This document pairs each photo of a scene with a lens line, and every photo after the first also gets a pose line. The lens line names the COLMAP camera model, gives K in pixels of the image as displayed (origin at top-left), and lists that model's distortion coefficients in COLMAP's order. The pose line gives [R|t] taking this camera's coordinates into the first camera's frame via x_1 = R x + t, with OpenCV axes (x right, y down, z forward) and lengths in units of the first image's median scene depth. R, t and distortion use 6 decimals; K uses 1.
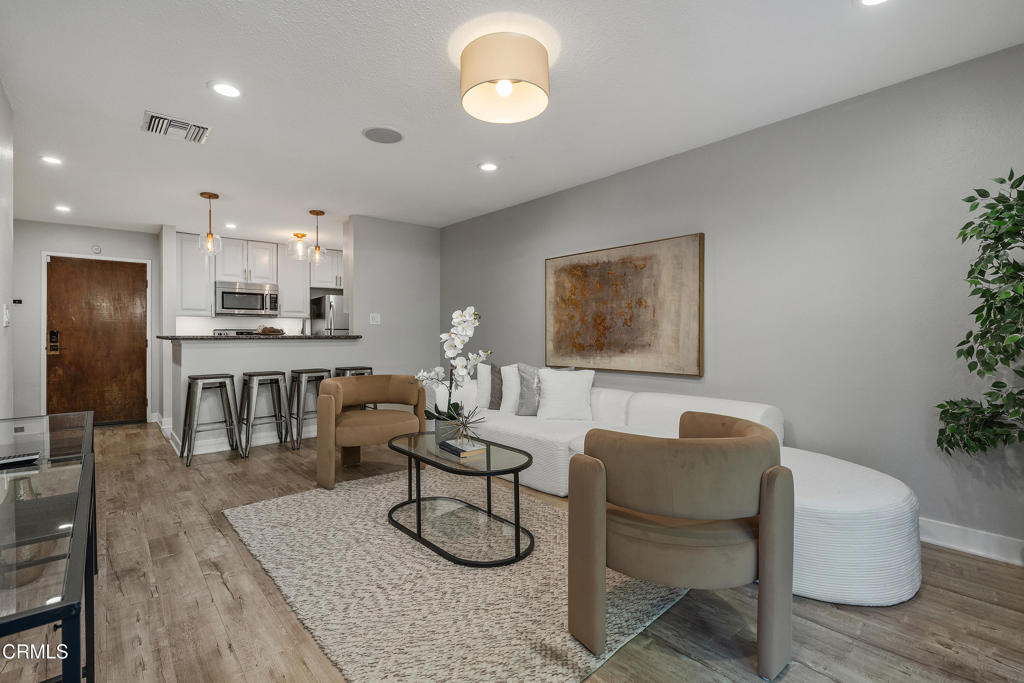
lens RADIAL K [[472.0, 0, 507.8], [0, 472.0, 333.9], [0, 0, 1]] dist [-0.002839, 0.000235]
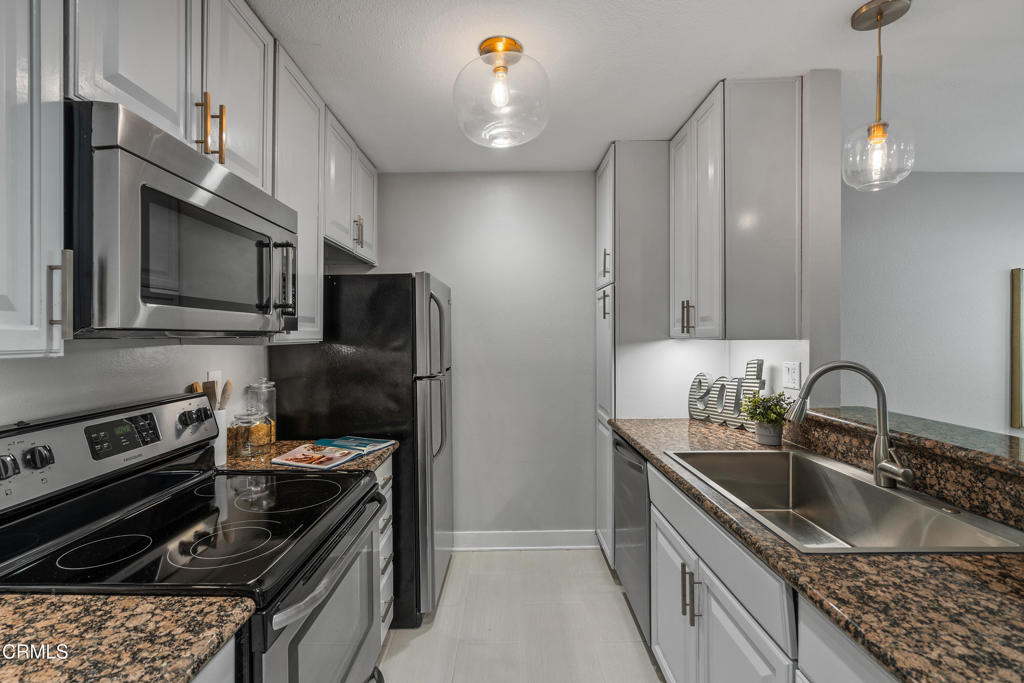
lens RADIAL K [[472.0, 0, 507.8], [0, 472.0, 333.9], [0, 0, 1]] dist [-0.002839, 0.000235]
pose [[0.649864, -0.000650, 0.760050, -0.645921], [0.006382, 0.999969, -0.004602, -0.040477], [-0.760024, 0.007841, 0.649848, 0.812608]]
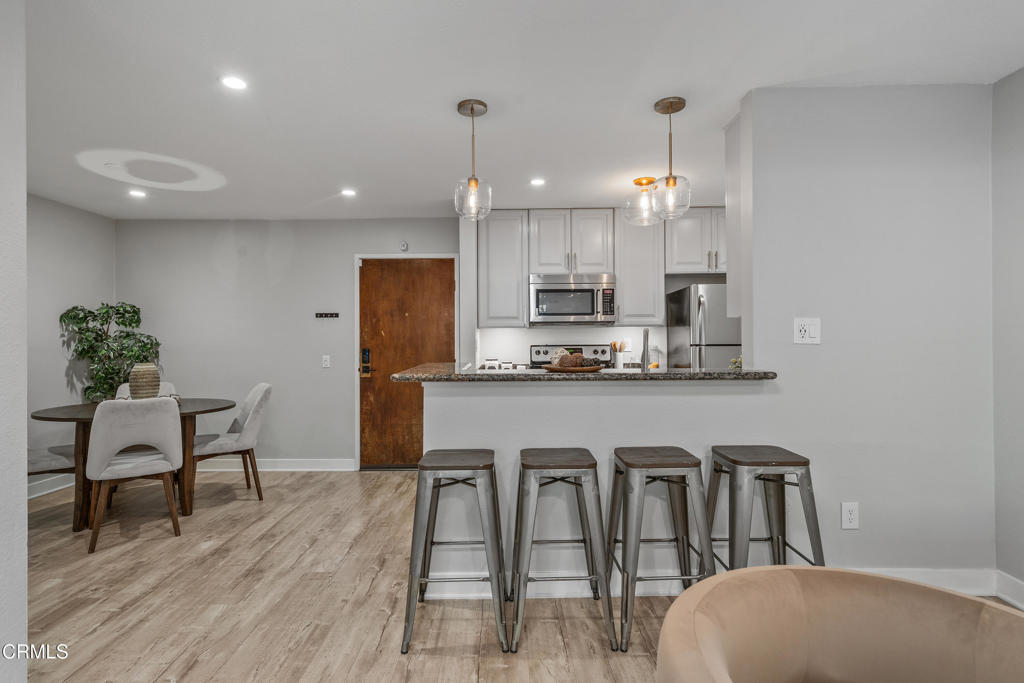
lens RADIAL K [[500.5, 0, 512.0], [0, 500.5, 341.5], [0, 0, 1]] dist [0.000360, 0.000036]
pose [[0.755222, 0.004160, -0.655456, -0.166306], [0.007545, 0.999858, 0.015039, -0.026924], [0.655426, -0.016303, 0.755084, 0.437966]]
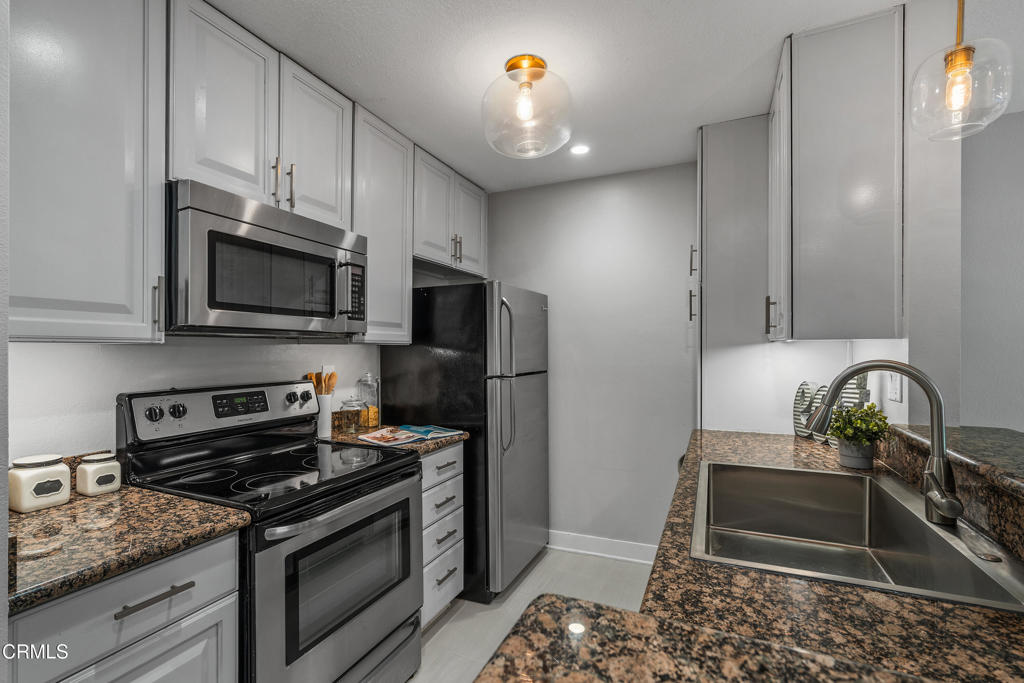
lens RADIAL K [[478.6, 0, 507.8], [0, 478.6, 347.6], [0, 0, 1]] dist [-0.002909, 0.000224]
pose [[0.903629, 0.000011, 0.428316, -0.575679], [0.003135, 0.999973, -0.006641, -0.031200], [-0.428305, 0.007343, 0.903605, 0.730185]]
